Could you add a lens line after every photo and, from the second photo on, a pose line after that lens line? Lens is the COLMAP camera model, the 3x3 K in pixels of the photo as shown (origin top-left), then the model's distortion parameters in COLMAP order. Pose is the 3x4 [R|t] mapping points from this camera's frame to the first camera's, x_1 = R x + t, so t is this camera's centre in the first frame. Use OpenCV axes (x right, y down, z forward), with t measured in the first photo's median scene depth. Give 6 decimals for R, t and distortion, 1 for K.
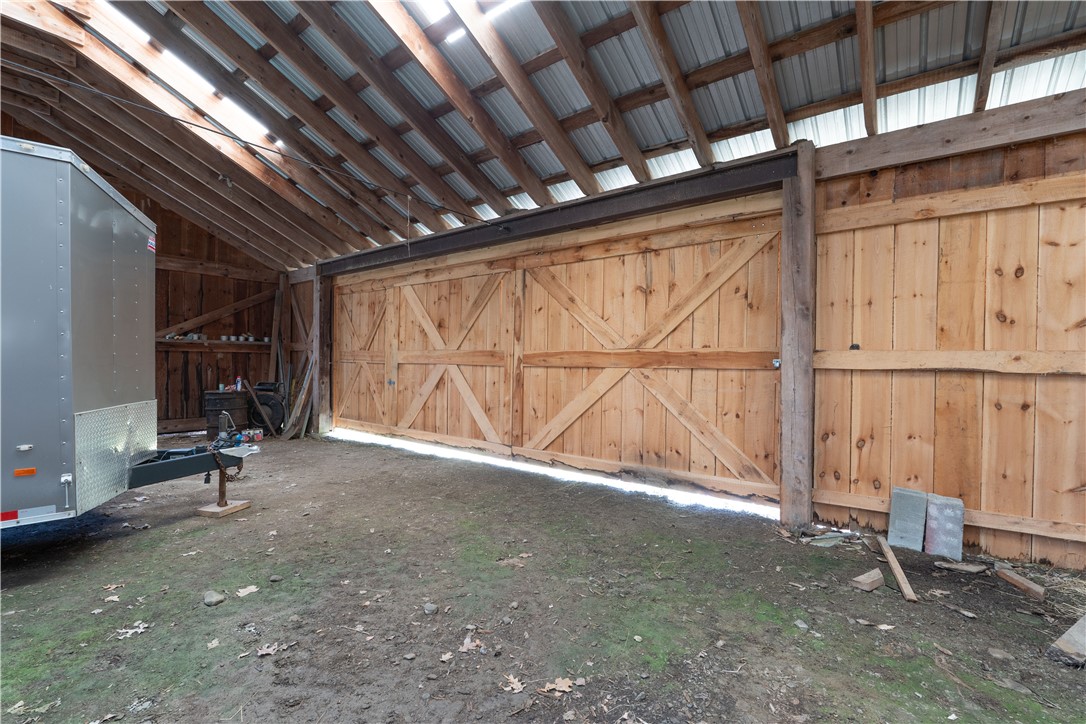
lens RADIAL K [[479.7, 0, 543.5], [0, 479.7, 362.9], [0, 0, 1]] dist [-0.000147, -0.000176]
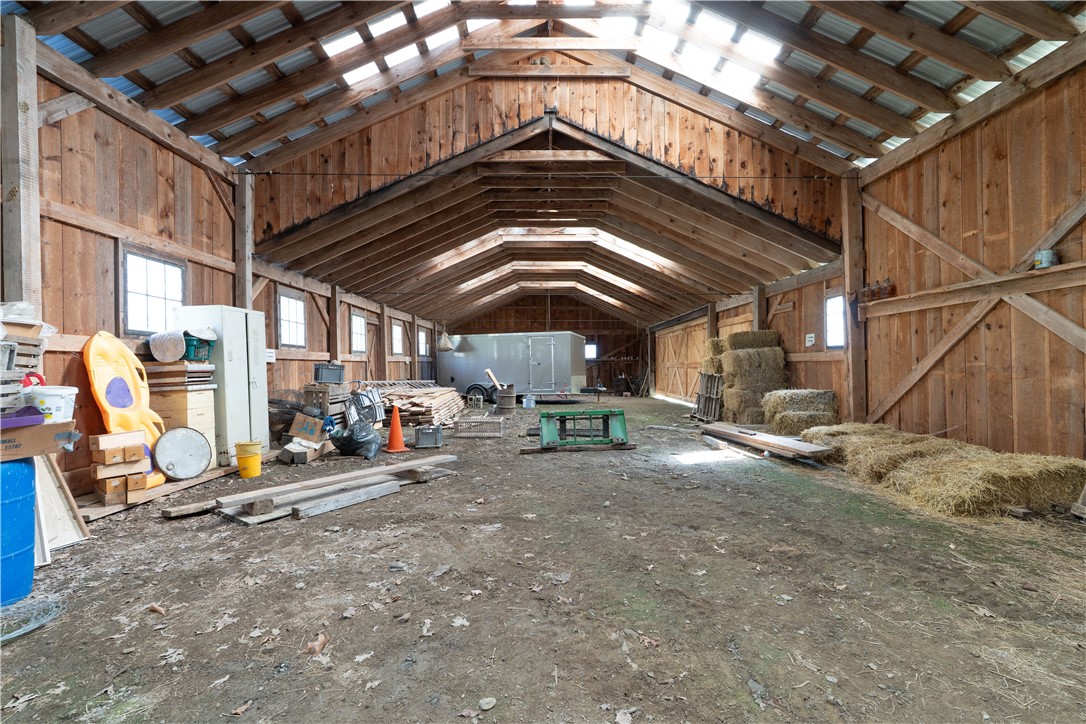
lens RADIAL K [[479.7, 0, 543.6], [0, 479.7, 363.3], [0, 0, 1]] dist [-0.000147, -0.000176]
pose [[0.614527, -0.013953, -0.788772, 1.161336], [0.012813, 0.999888, -0.007705, -0.008813], [0.788792, -0.005371, 0.614637, -0.970793]]
